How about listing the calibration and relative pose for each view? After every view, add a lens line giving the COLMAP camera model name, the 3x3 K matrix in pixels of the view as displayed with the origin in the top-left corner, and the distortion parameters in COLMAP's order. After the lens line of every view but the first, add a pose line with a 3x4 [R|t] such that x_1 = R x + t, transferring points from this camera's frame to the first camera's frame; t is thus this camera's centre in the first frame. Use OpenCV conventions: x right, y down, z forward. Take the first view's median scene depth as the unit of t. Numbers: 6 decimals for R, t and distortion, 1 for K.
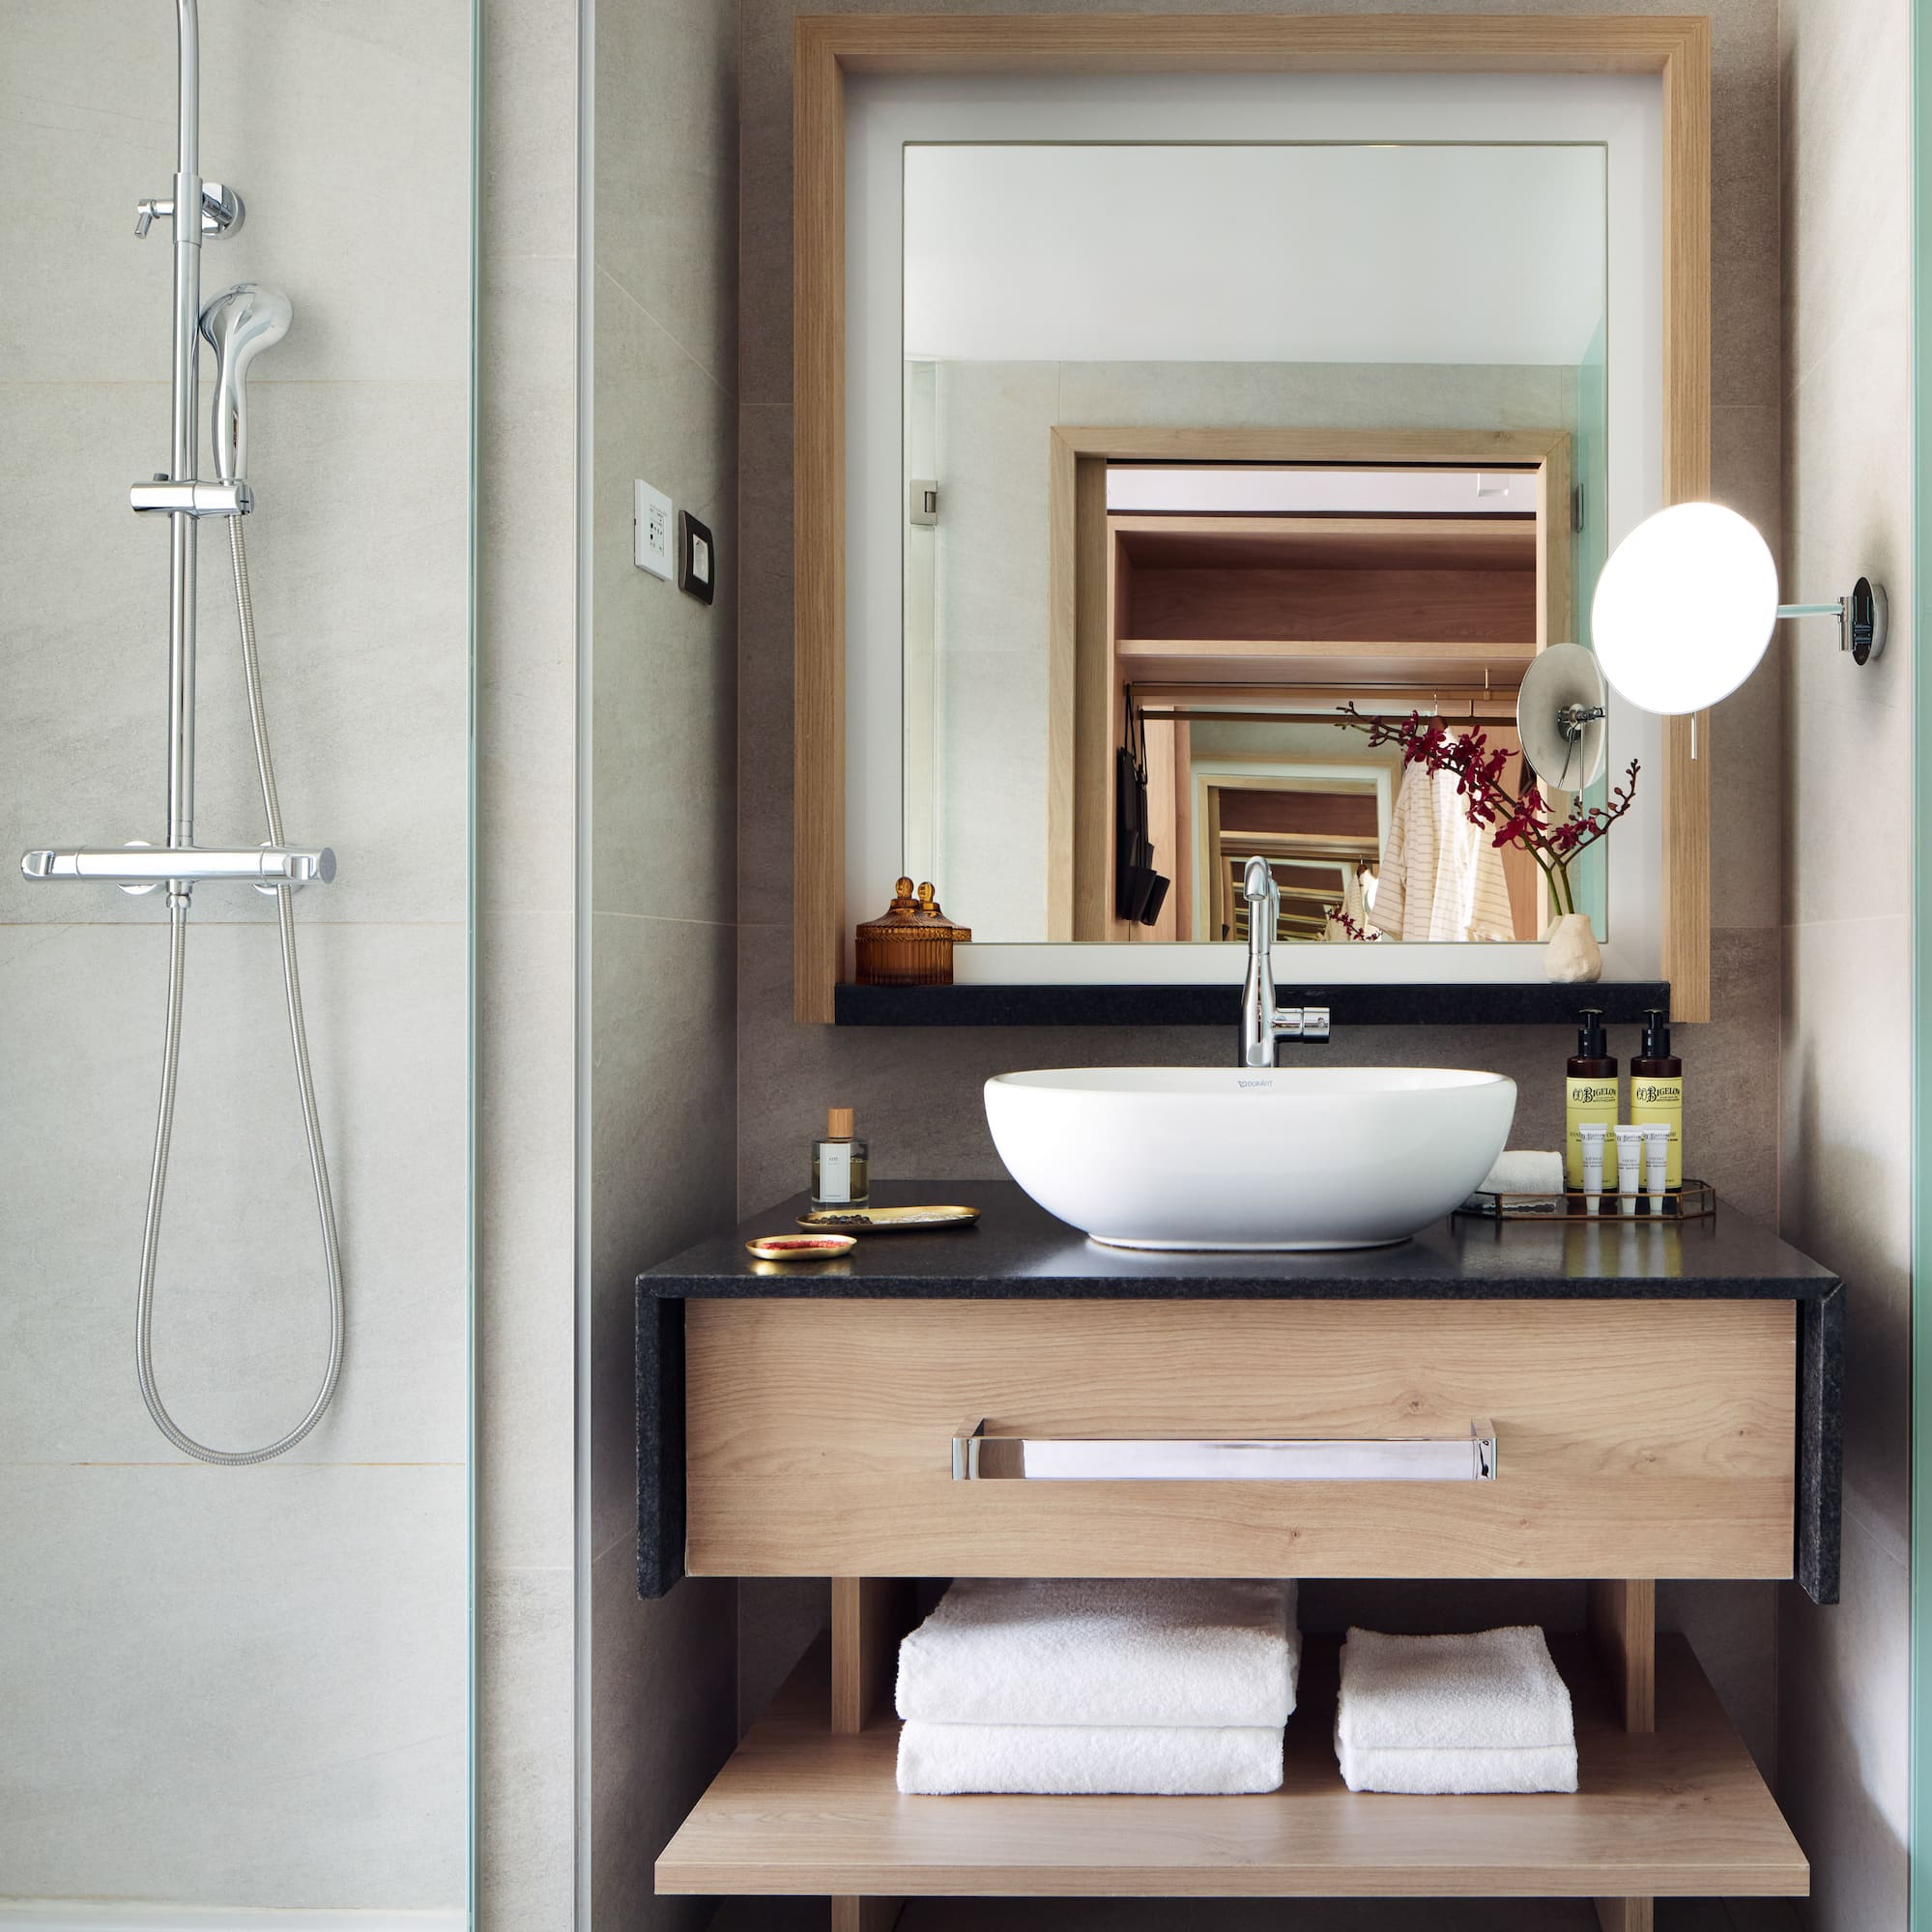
lens RADIAL K [[4659.7, 0, 1165.4], [0, 4659.7, 973.6], [0, 0, 1]] dist [0.007240, 0.131140]
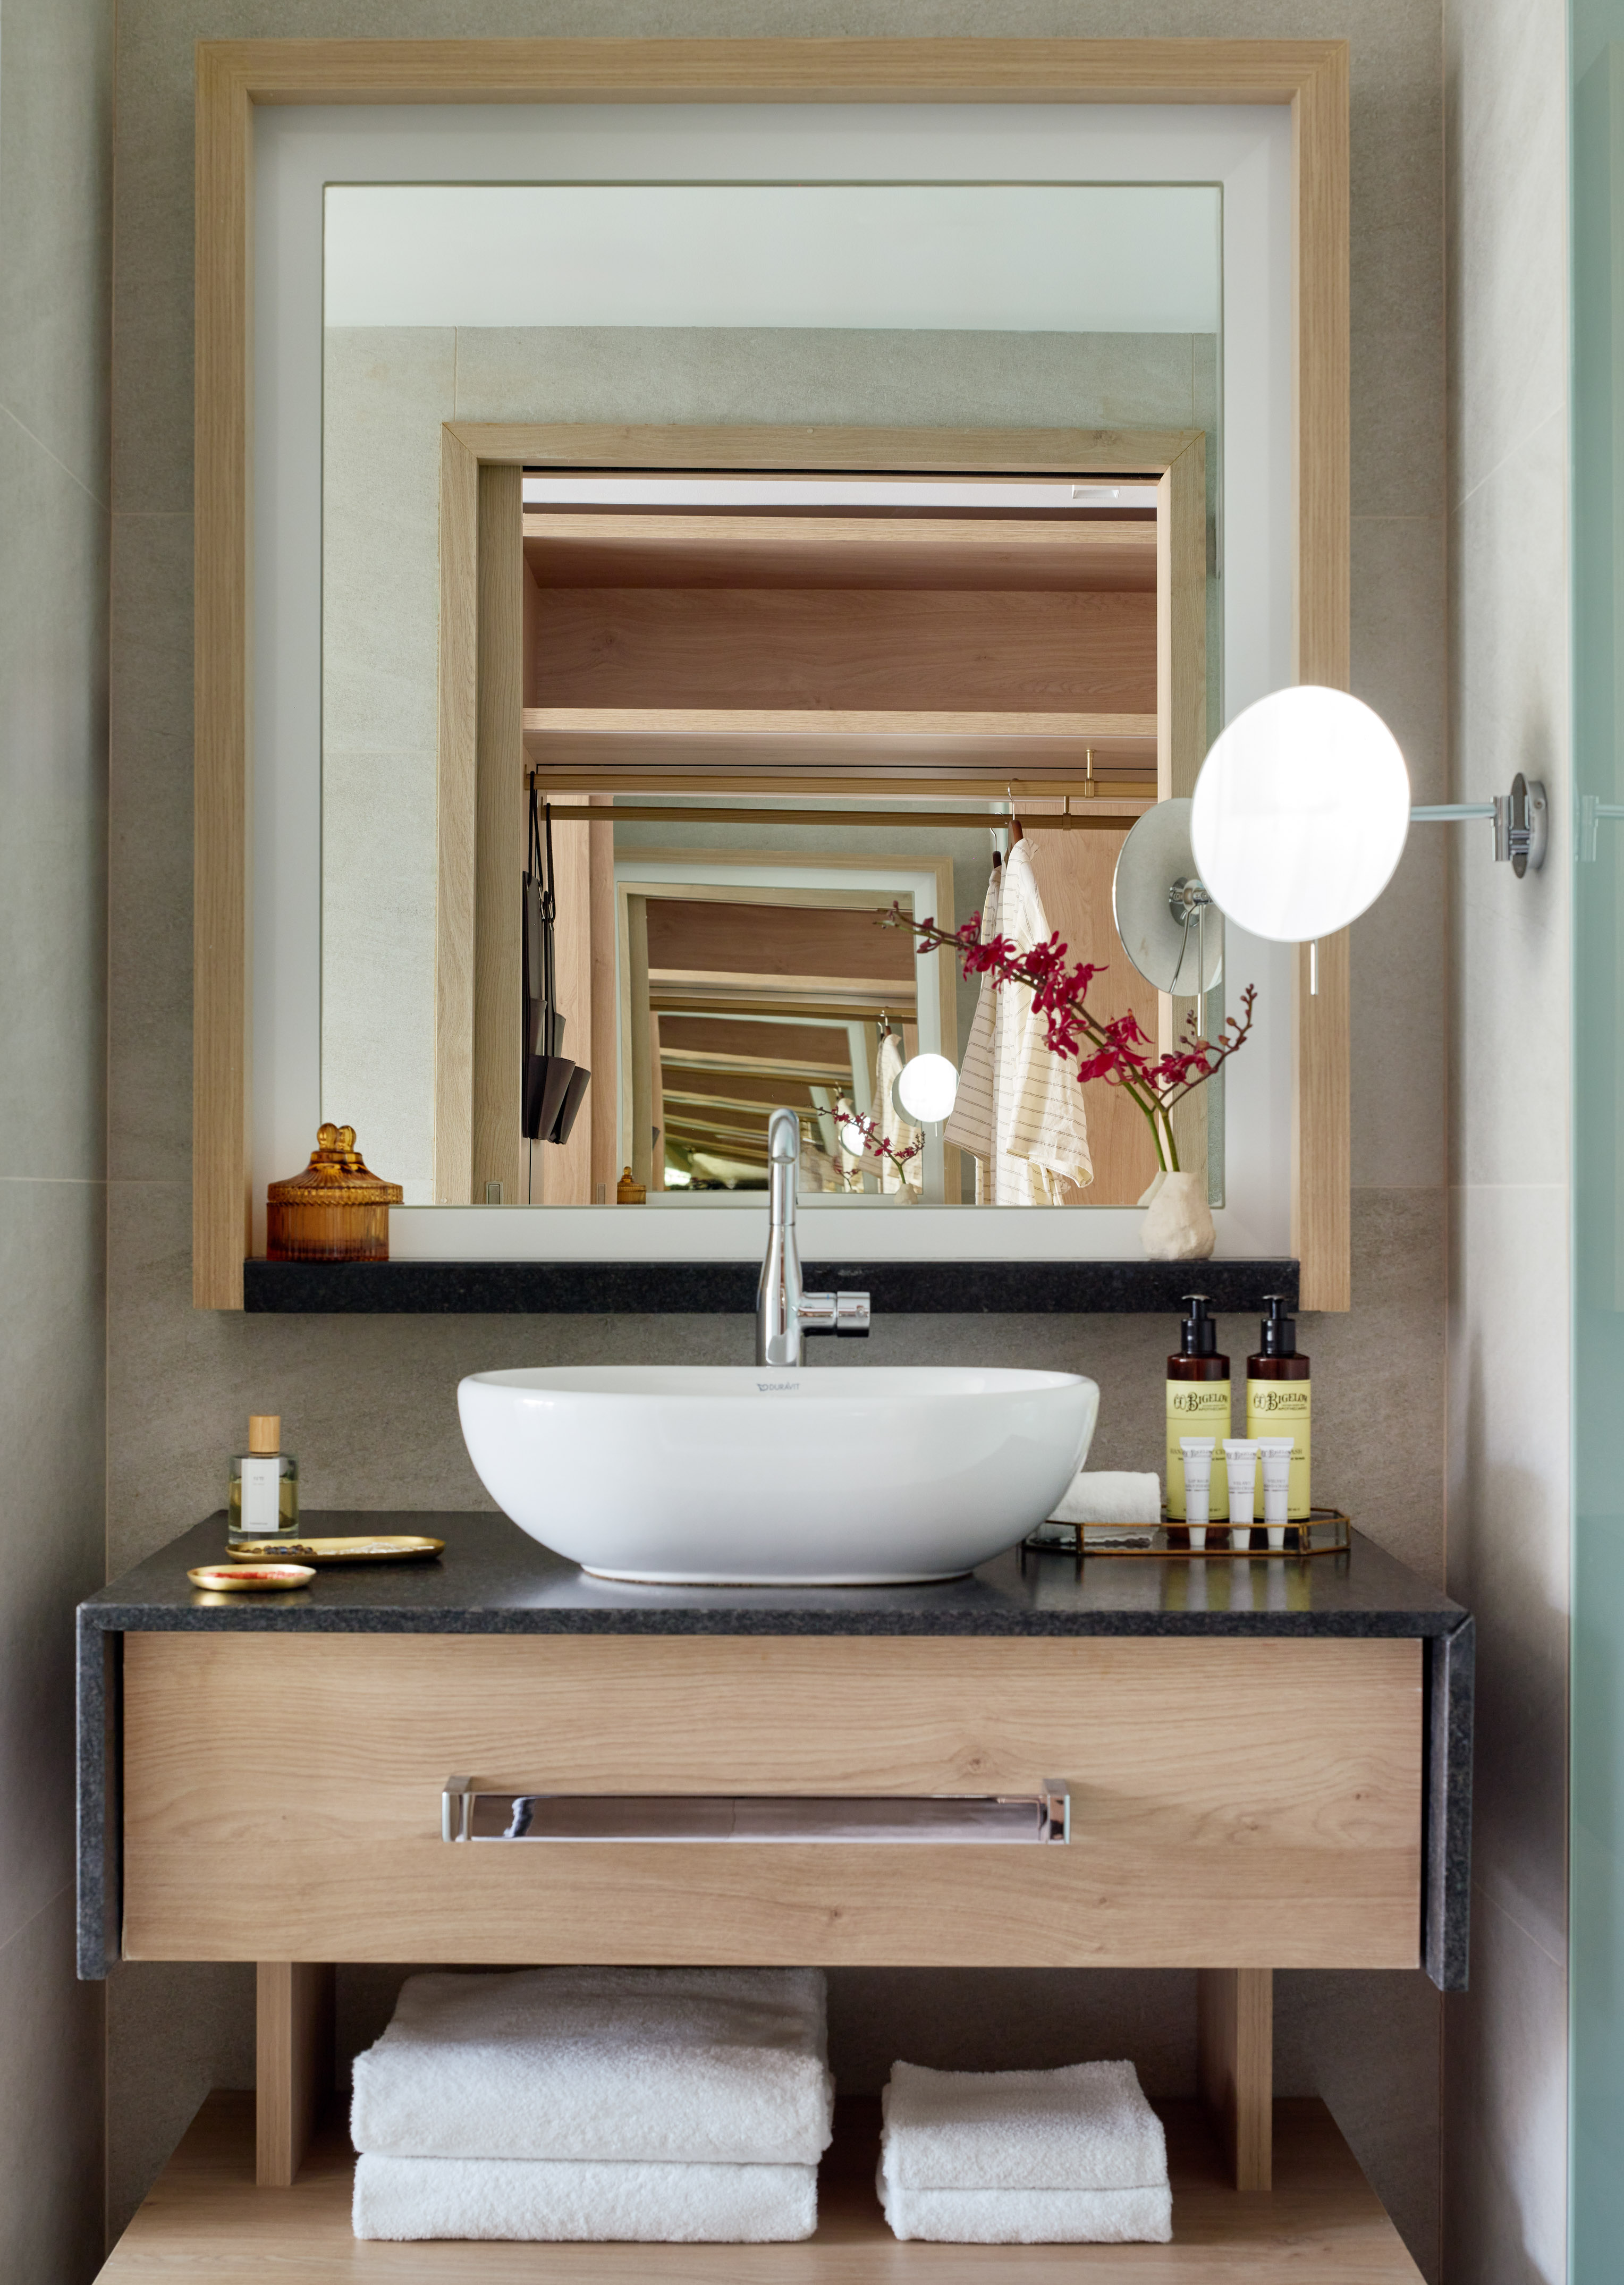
lens RADIAL K [[4229.0, 0, 719.4], [0, 4229.0, 1143.2], [0, 0, 1]] dist [-0.034878, 0.027119]
pose [[0.999971, 0.002347, -0.007228, 0.013033], [-0.002581, 0.999467, -0.032534, 0.004856], [0.007148, 0.032552, 0.999444, 0.244148]]
